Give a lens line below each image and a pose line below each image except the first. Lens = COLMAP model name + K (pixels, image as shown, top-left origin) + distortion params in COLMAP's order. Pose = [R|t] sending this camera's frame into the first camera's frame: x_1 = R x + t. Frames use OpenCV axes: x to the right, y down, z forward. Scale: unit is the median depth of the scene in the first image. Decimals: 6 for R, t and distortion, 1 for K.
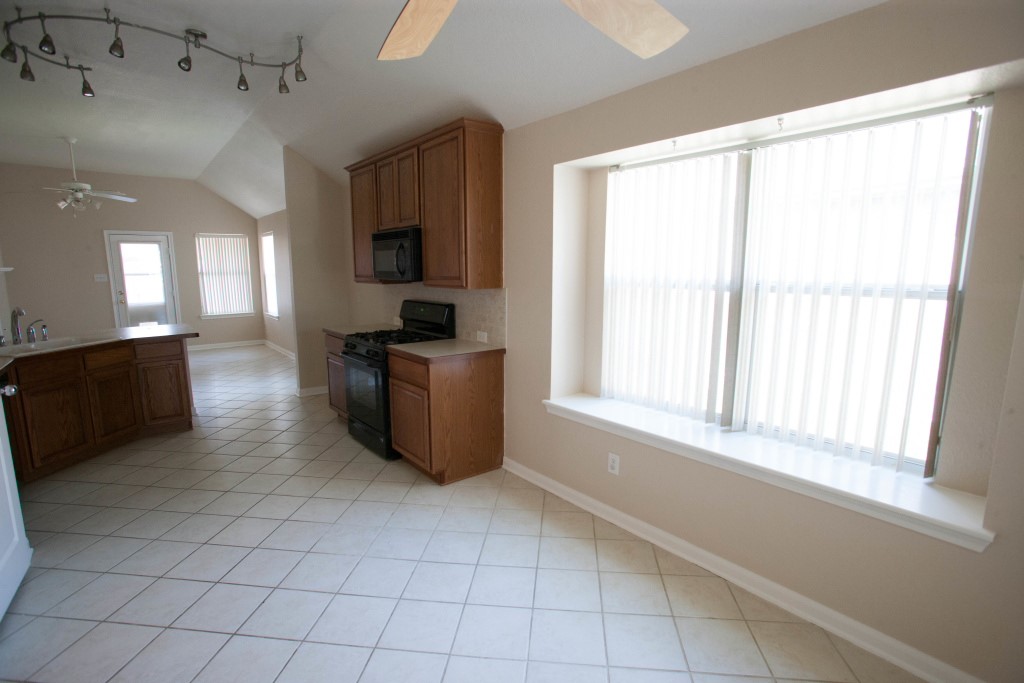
lens RADIAL K [[502.1, 0, 520.2], [0, 502.1, 345.1], [0, 0, 1]] dist [0.000916, 0.000083]
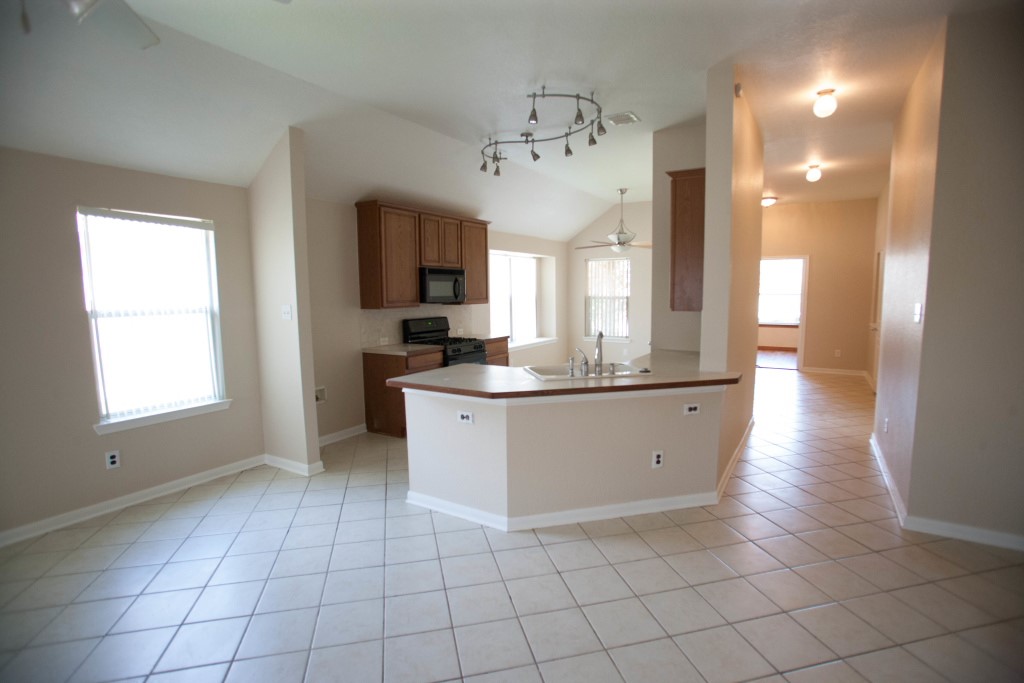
lens RADIAL K [[496.5, 0, 517.9], [0, 496.5, 346.3], [0, 0, 1]] dist [-0.004850, -0.000230]
pose [[-0.344551, -0.086984, 0.934729, -1.724611], [0.162380, 0.975168, 0.150602, -0.195162], [-0.924617, 0.203672, -0.321871, 1.342980]]
